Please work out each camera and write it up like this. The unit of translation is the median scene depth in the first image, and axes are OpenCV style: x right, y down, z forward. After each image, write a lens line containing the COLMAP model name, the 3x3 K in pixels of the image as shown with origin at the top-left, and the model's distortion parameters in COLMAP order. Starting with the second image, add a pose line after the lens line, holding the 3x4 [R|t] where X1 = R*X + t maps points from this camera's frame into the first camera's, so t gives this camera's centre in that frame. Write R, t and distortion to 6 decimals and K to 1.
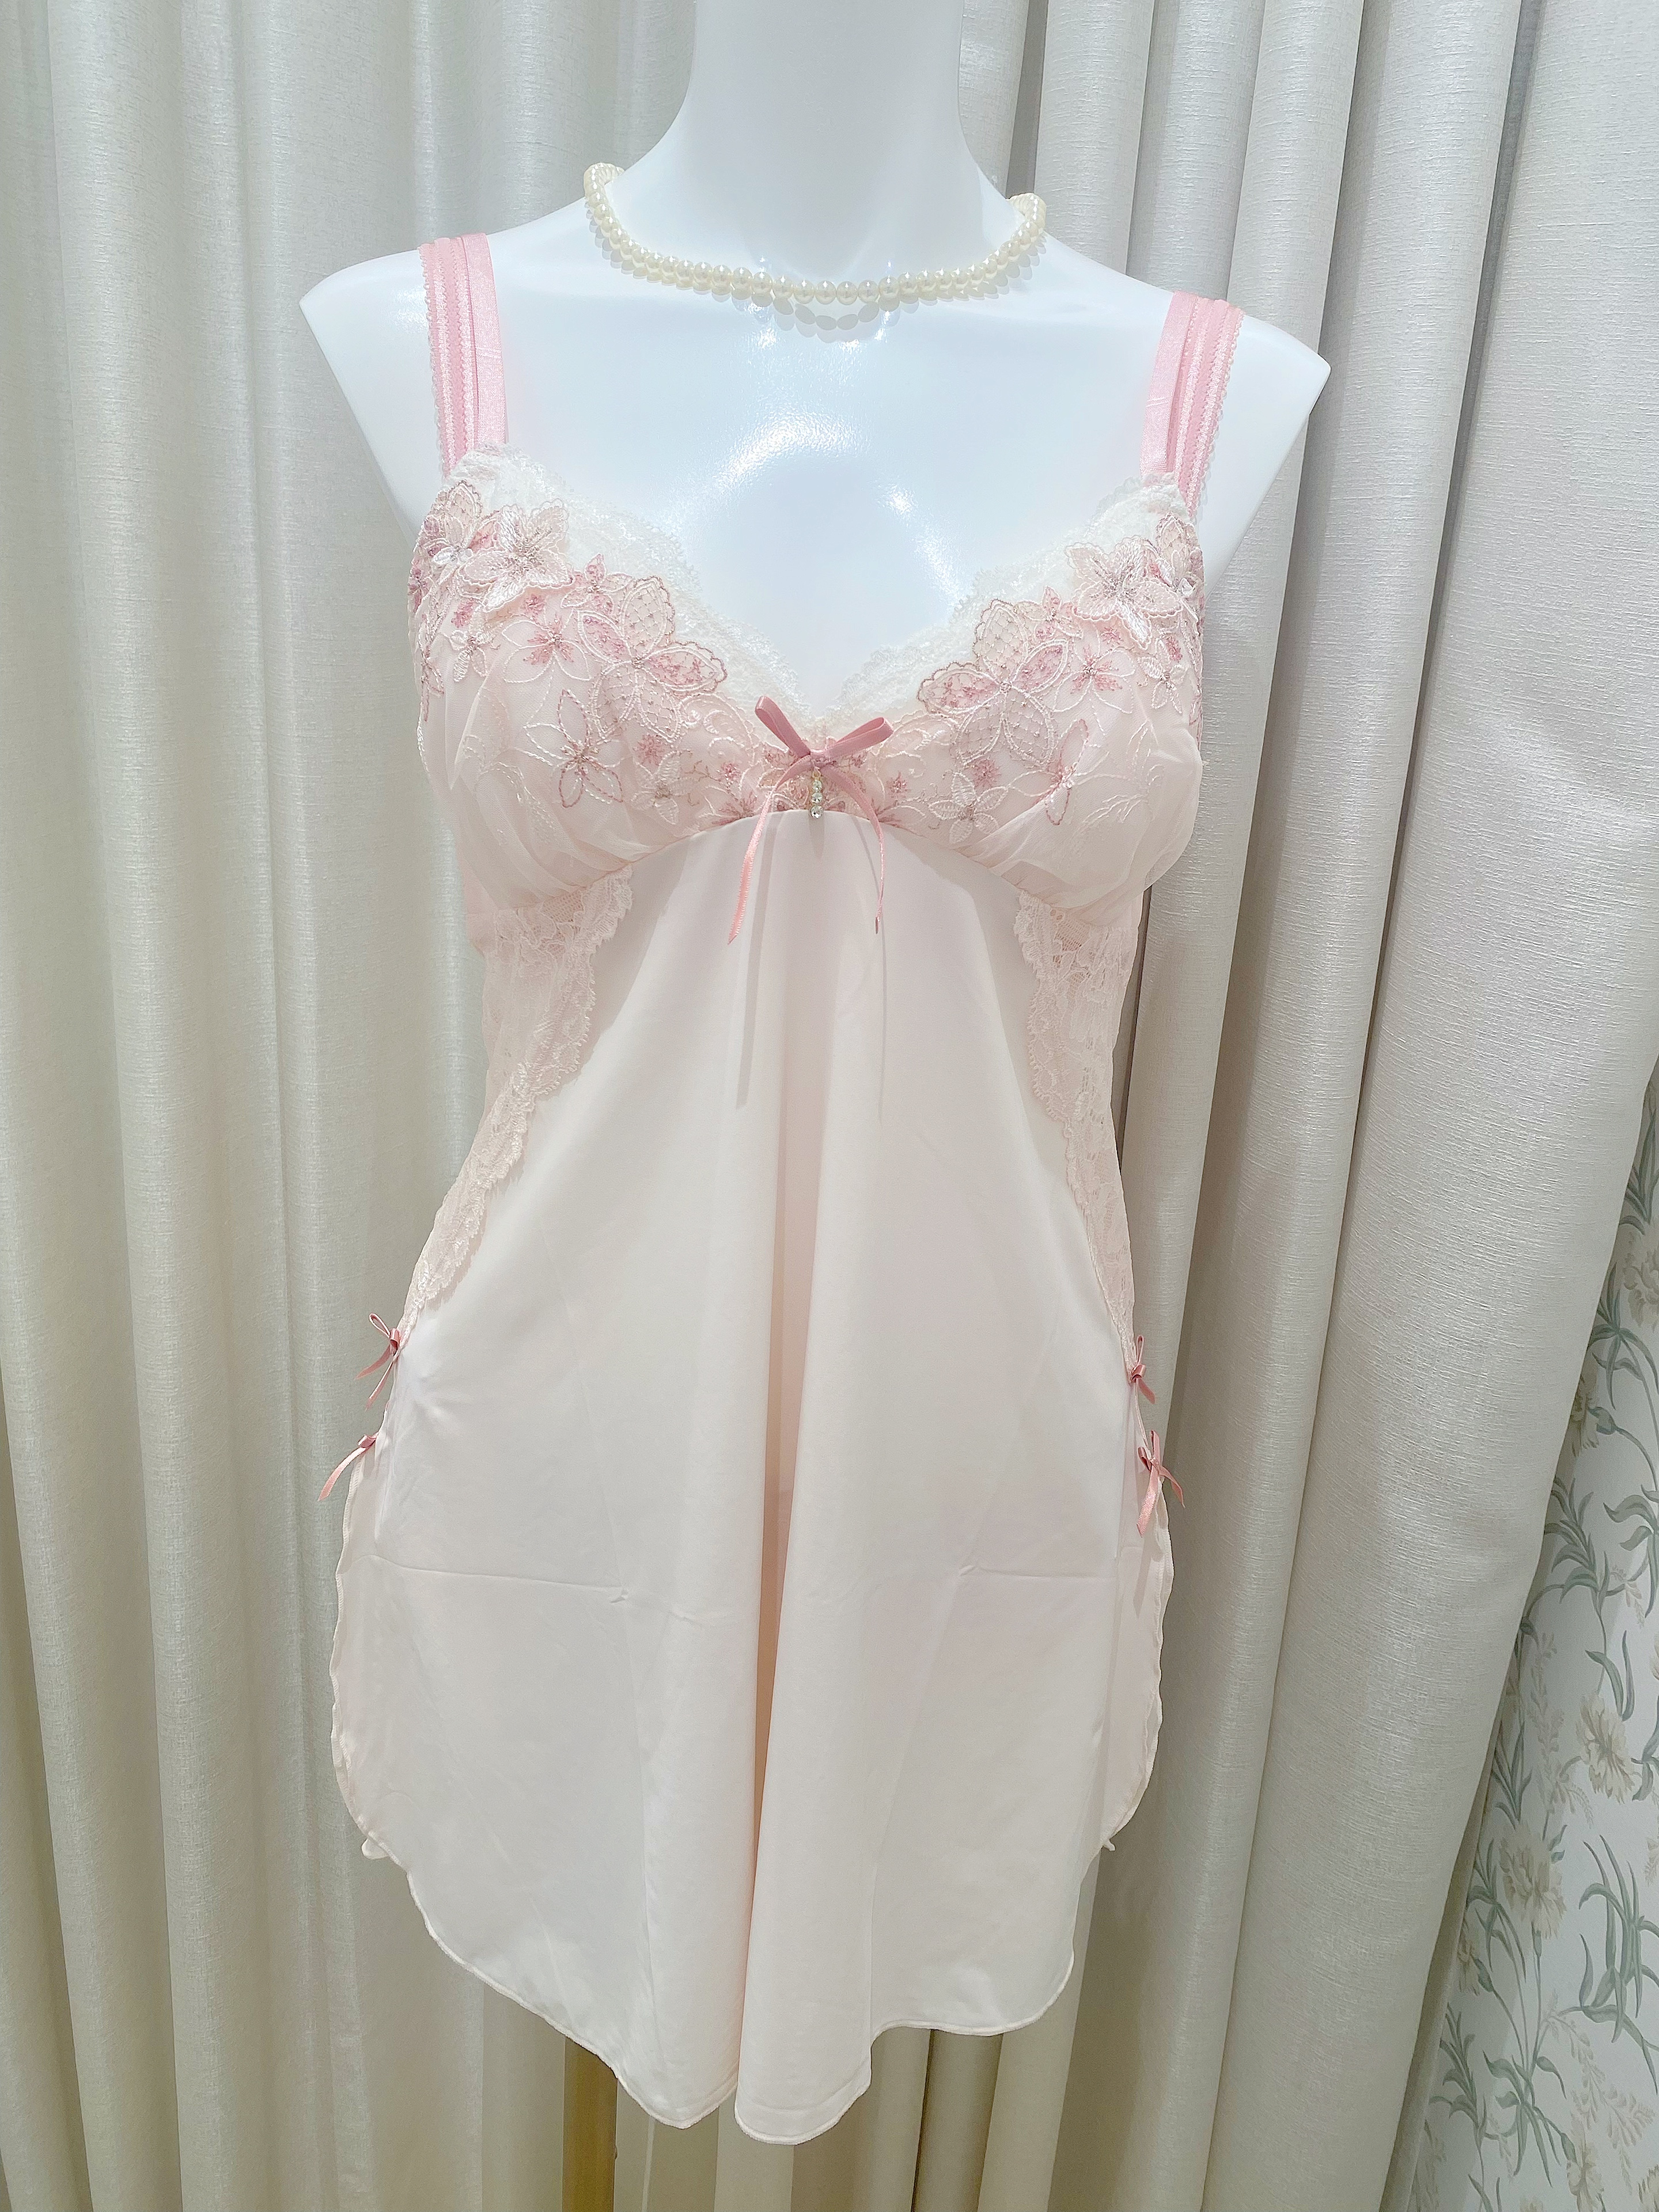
lens RADIAL K [[1667.5, 0, 829.5], [0, 1667.5, 1106.0], [0, 0, 1]] dist [0.135421, -0.150299]
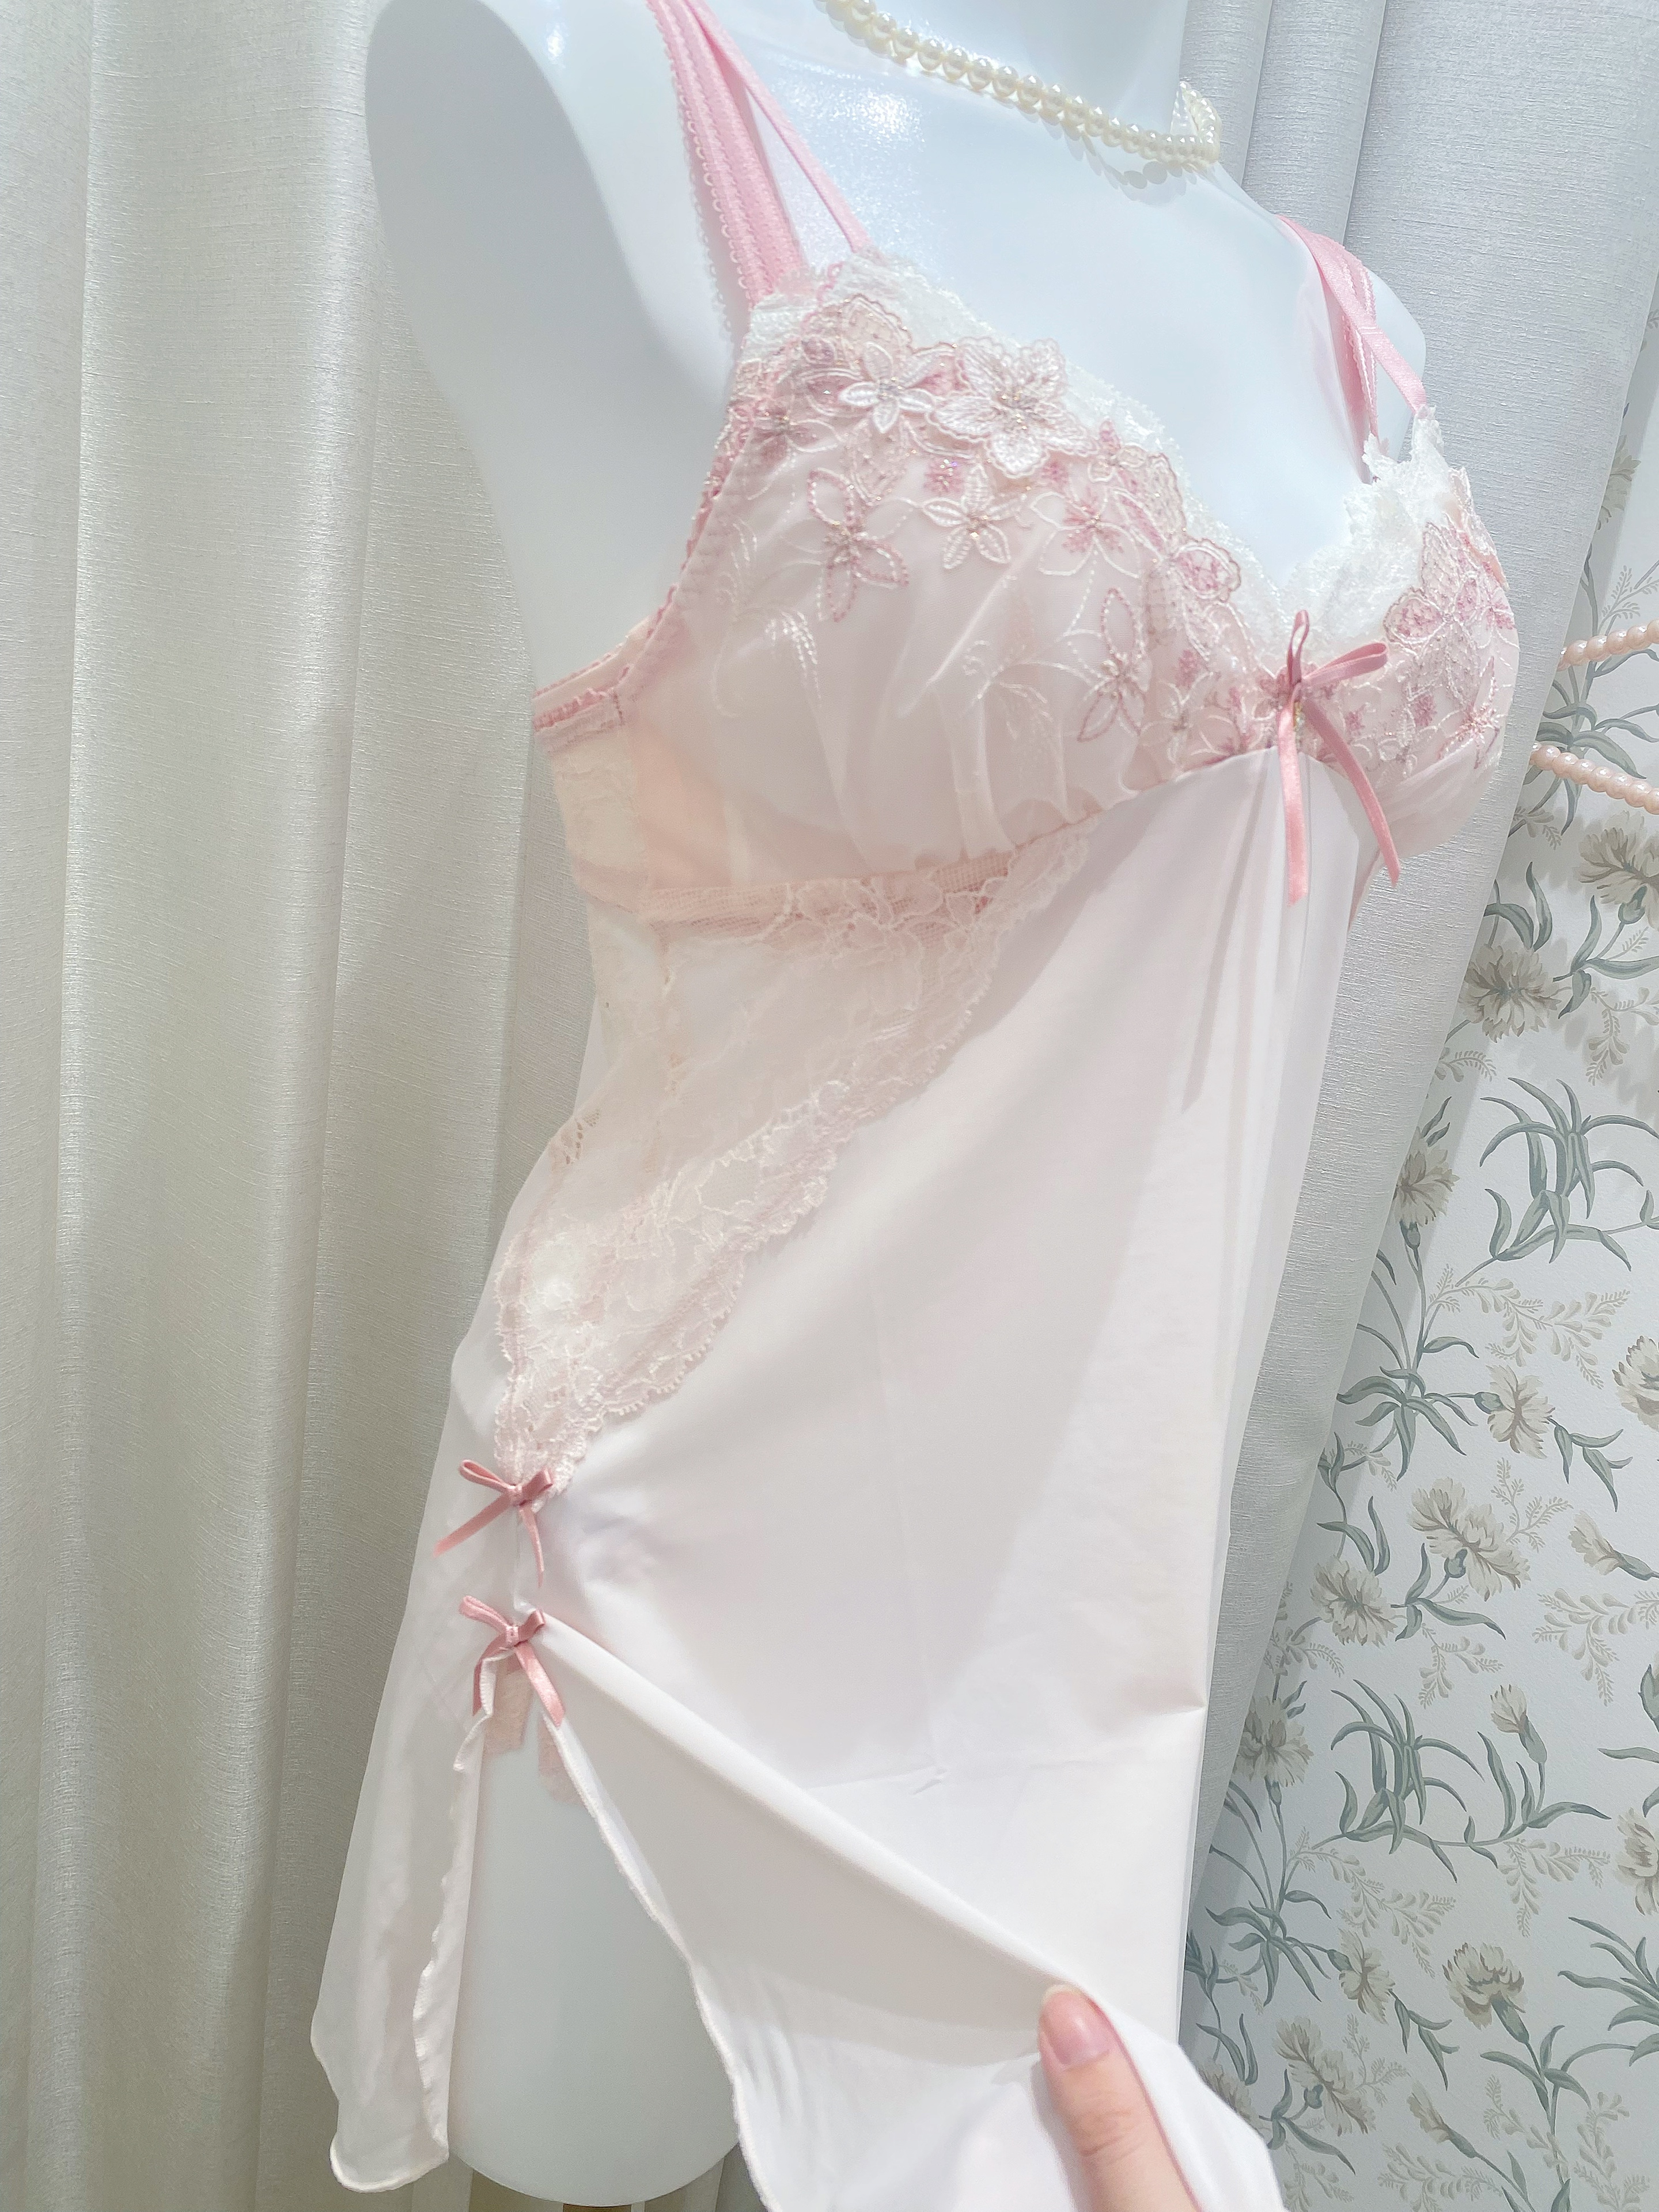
lens RADIAL K [[1726.1, 0, 829.5], [0, 1726.1, 1106.0], [0, 0, 1]] dist [0.042967, -0.088629]
pose [[0.817703, -0.099033, 0.567057, -0.465426], [0.086350, 0.995046, 0.049261, -0.038801], [-0.569127, 0.008684, 0.822204, 0.268037]]
